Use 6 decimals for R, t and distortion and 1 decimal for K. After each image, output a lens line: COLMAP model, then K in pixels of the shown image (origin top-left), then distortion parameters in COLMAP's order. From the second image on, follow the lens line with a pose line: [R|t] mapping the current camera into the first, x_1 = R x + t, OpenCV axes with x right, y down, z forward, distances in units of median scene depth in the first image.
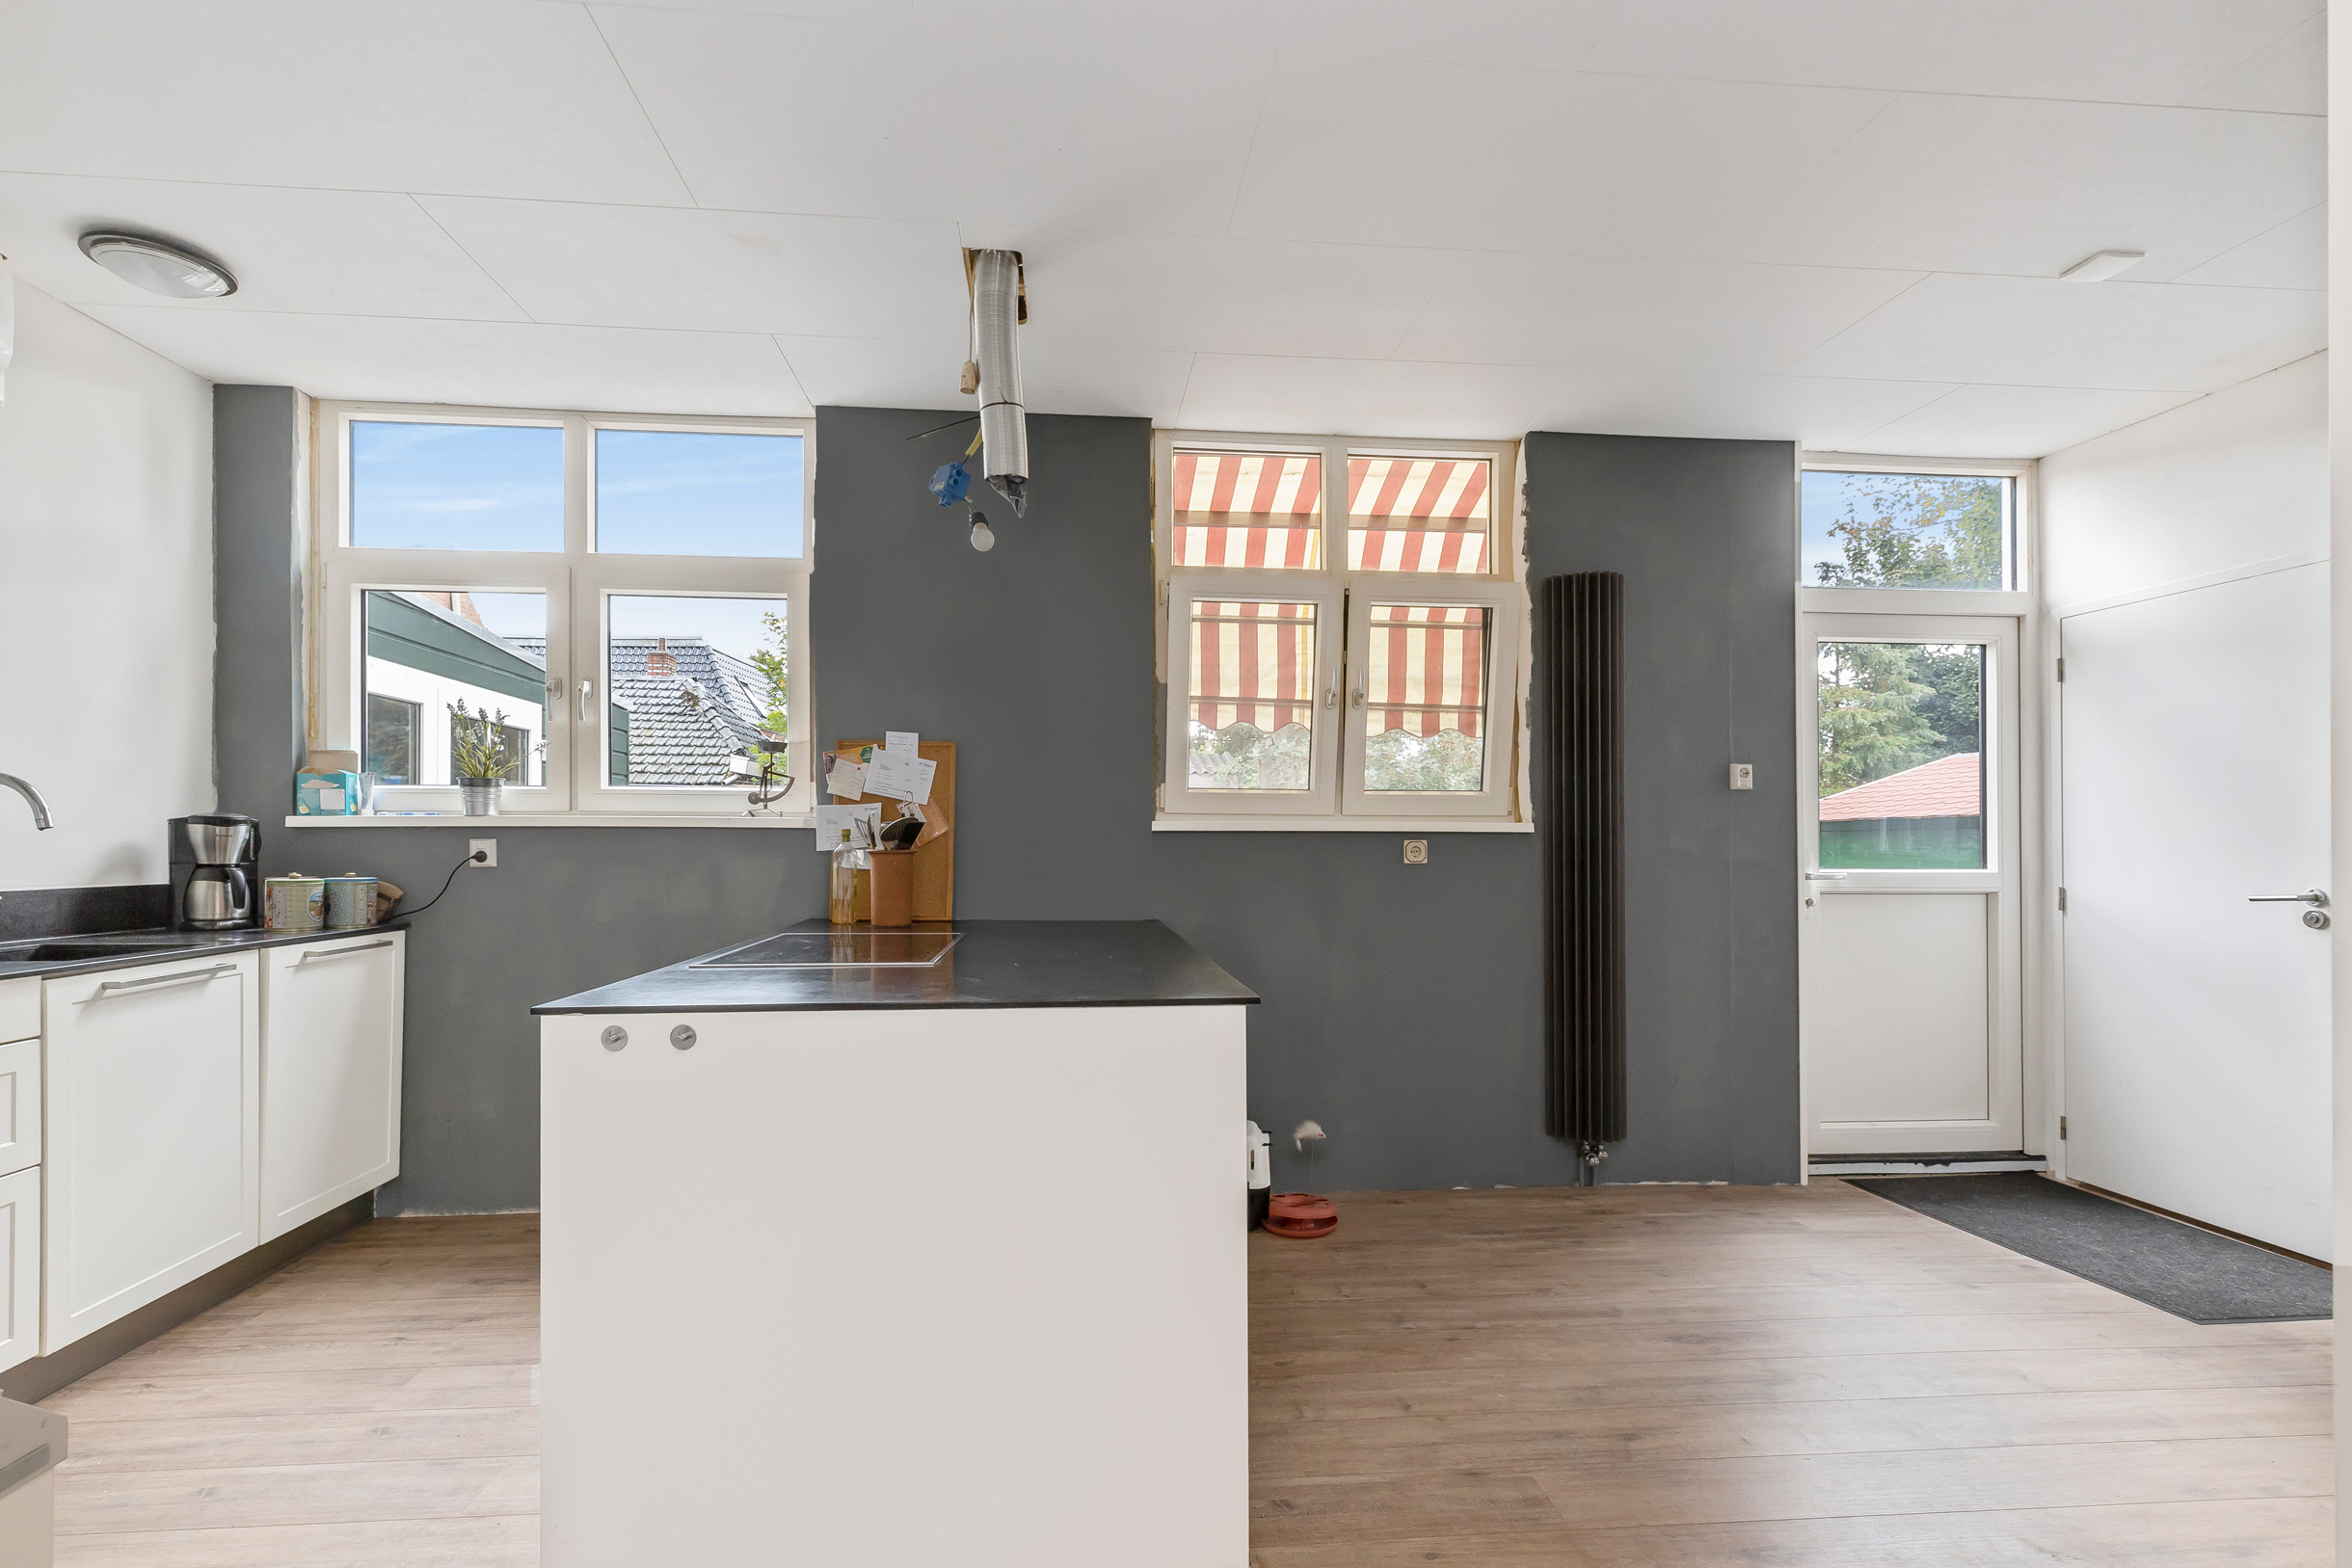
lens RADIAL K [[1084.4, 0, 1151.1], [0, 1084.4, 844.2], [0, 0, 1]] dist [0.002208, 0.000530]
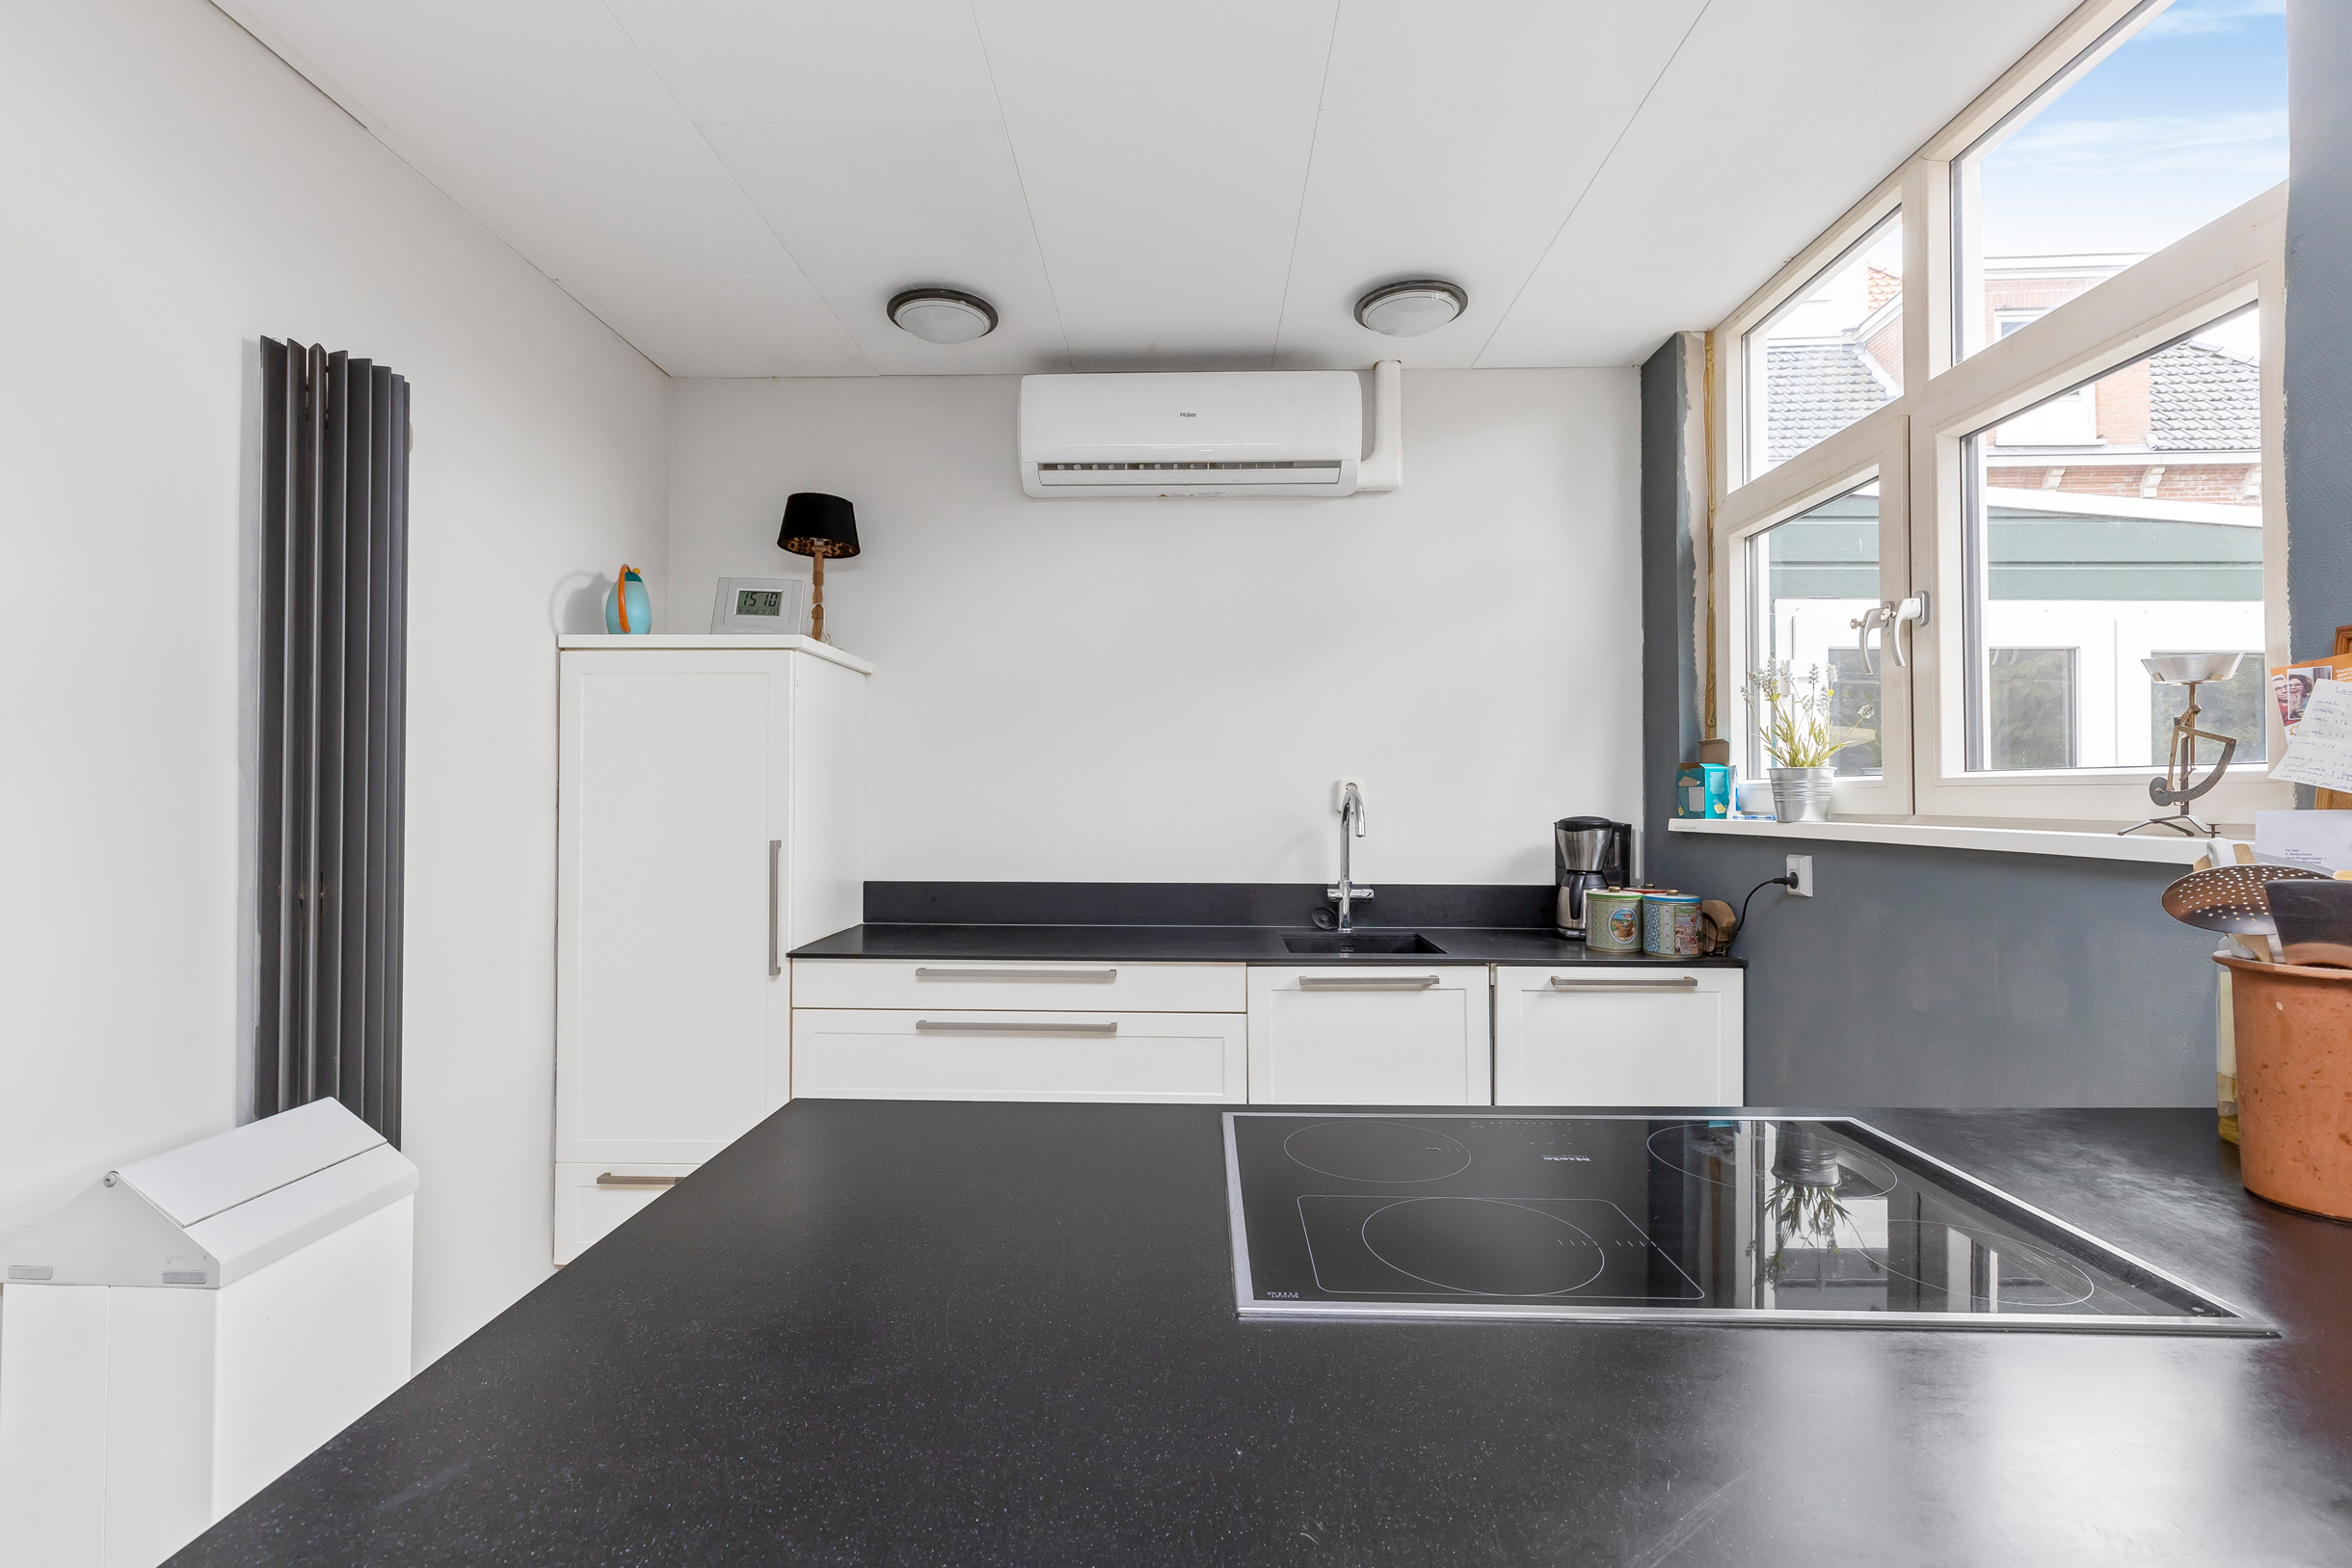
lens RADIAL K [[1042.4, 0, 1169.4], [0, 1042.4, 788.3], [0, 0, 1]] dist [0.001653, -0.000527]
pose [[-0.111923, -0.011452, -0.993651, 0.095306], [-0.004108, 0.999930, -0.011061, -0.038680], [0.993708, 0.002844, -0.111962, 0.676198]]
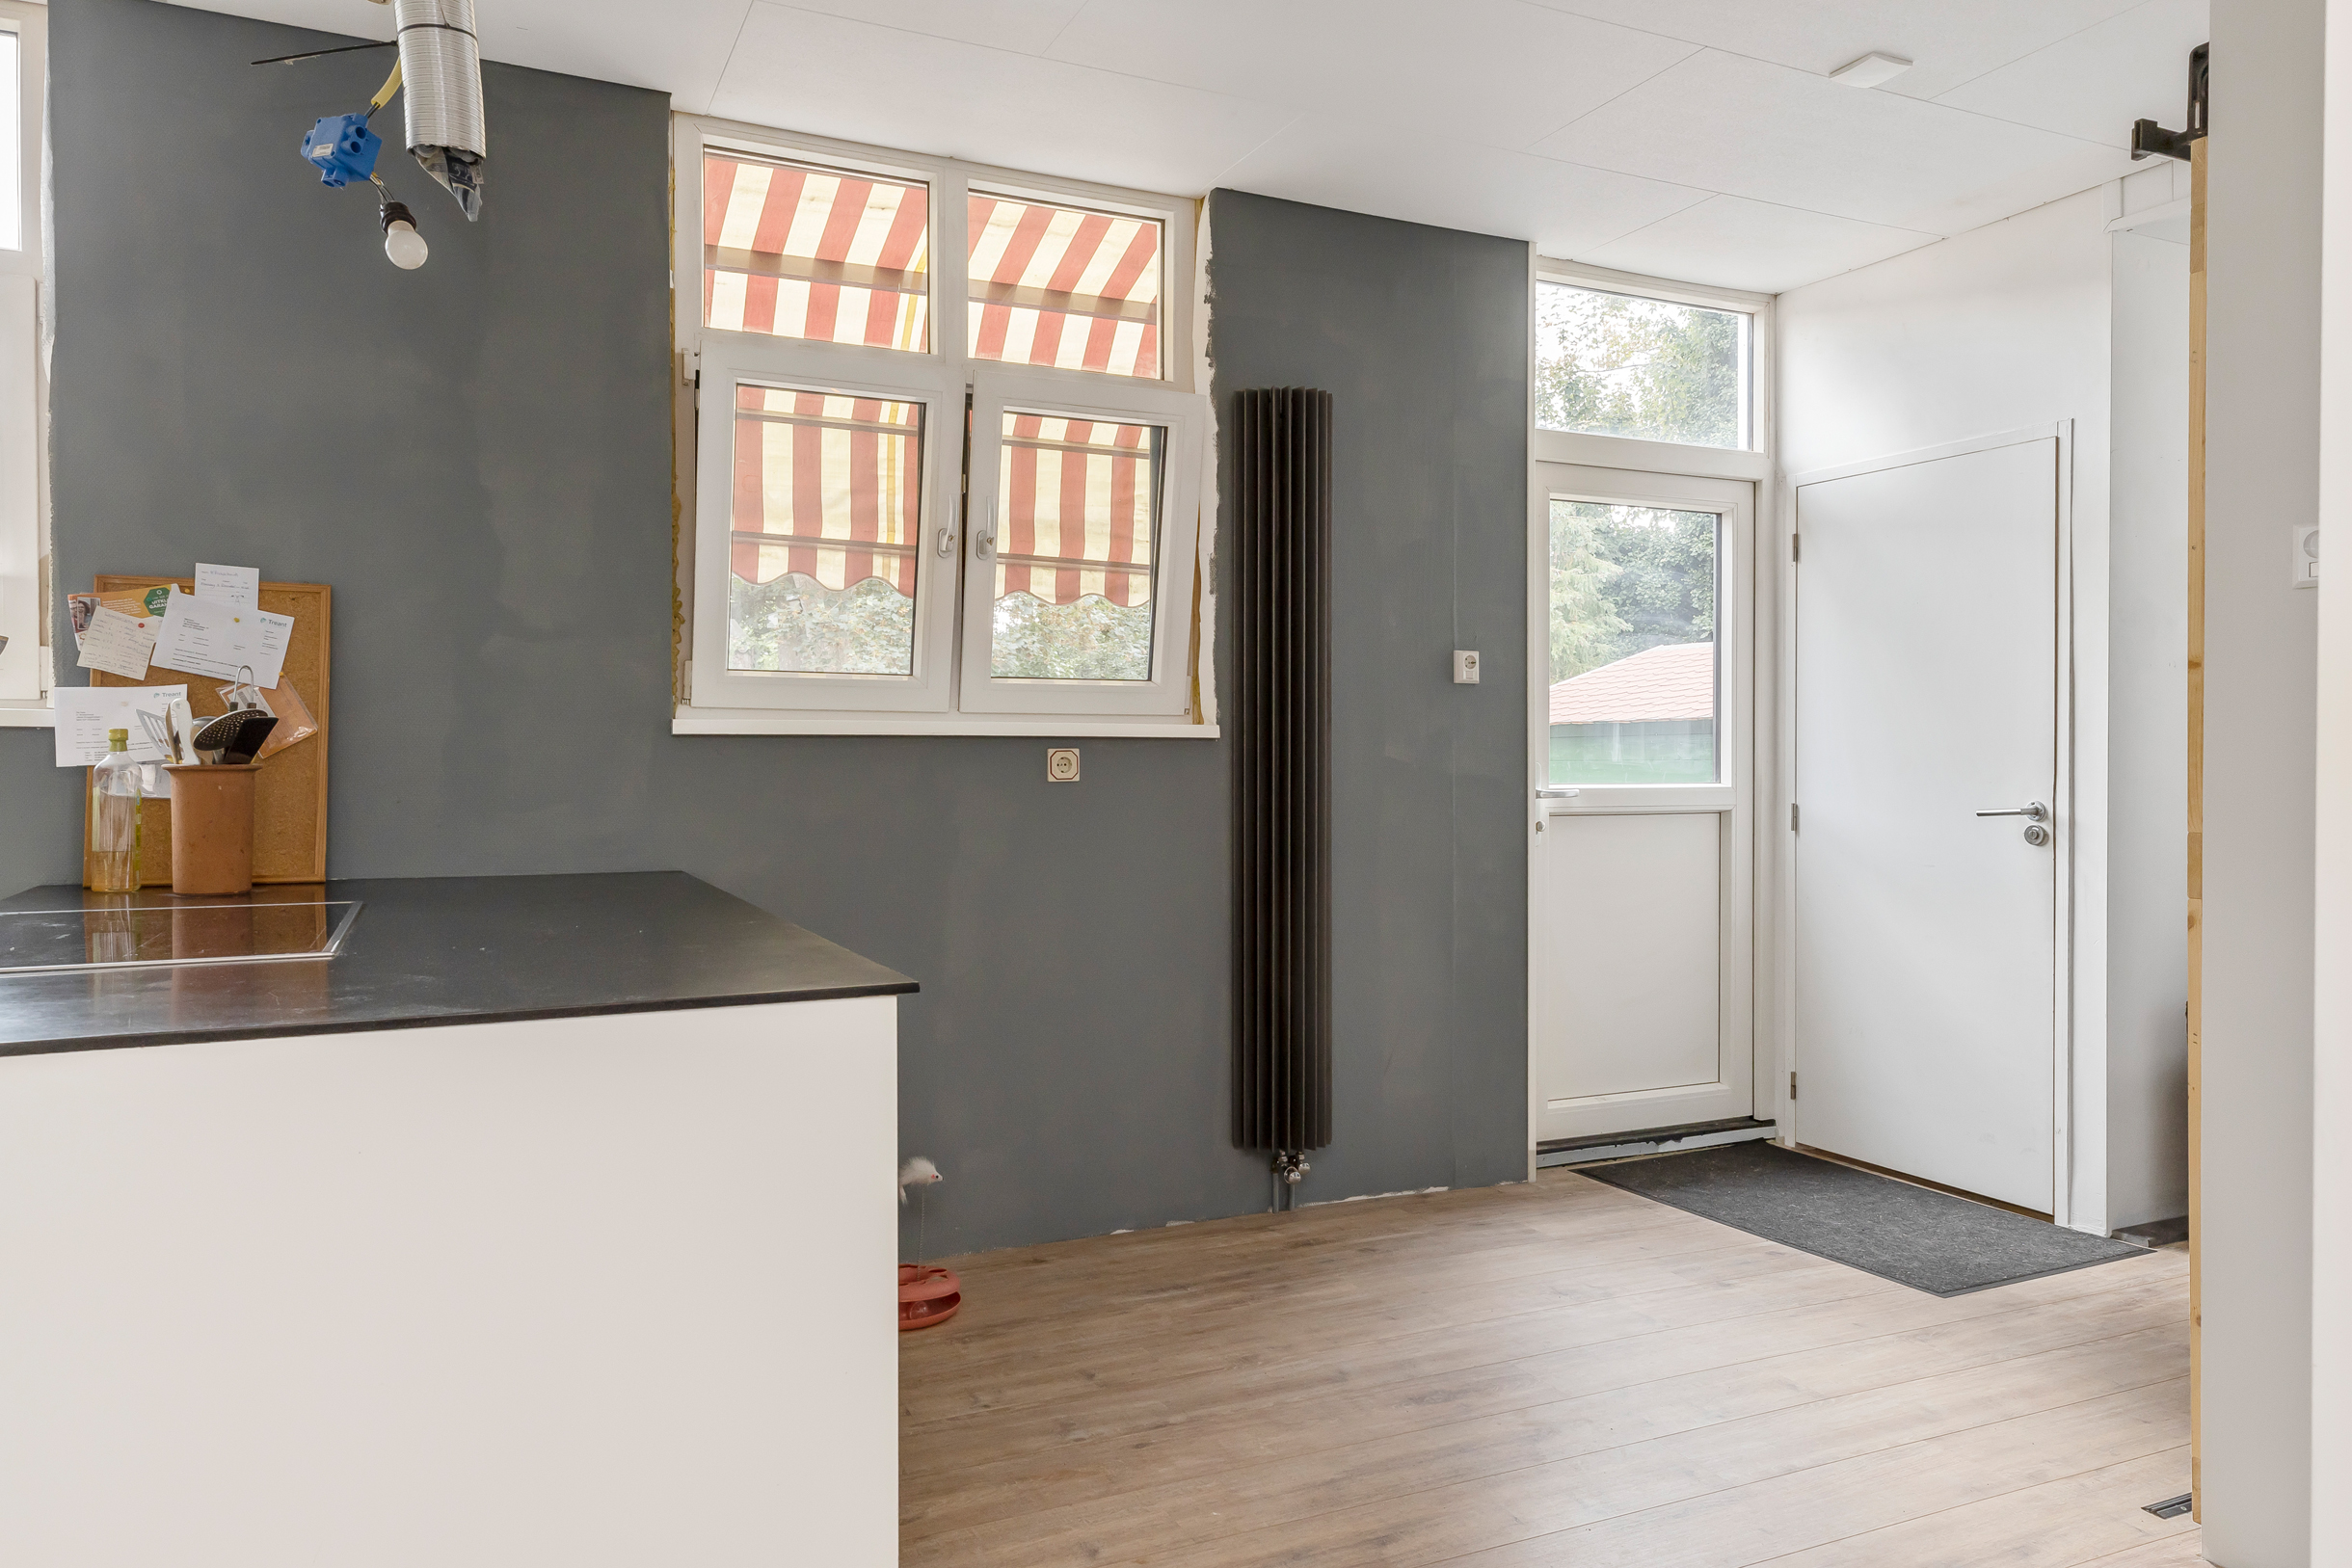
lens RADIAL K [[1546.5, 0, 1170.2], [0, 1546.5, 773.7], [0, 0, 1]] dist [0.011476, 0.001022]
pose [[0.939590, -0.005840, 0.342251, -0.038185], [0.002042, 0.999932, 0.011457, 0.001493], [-0.342295, -0.010066, 0.939539, 0.028553]]
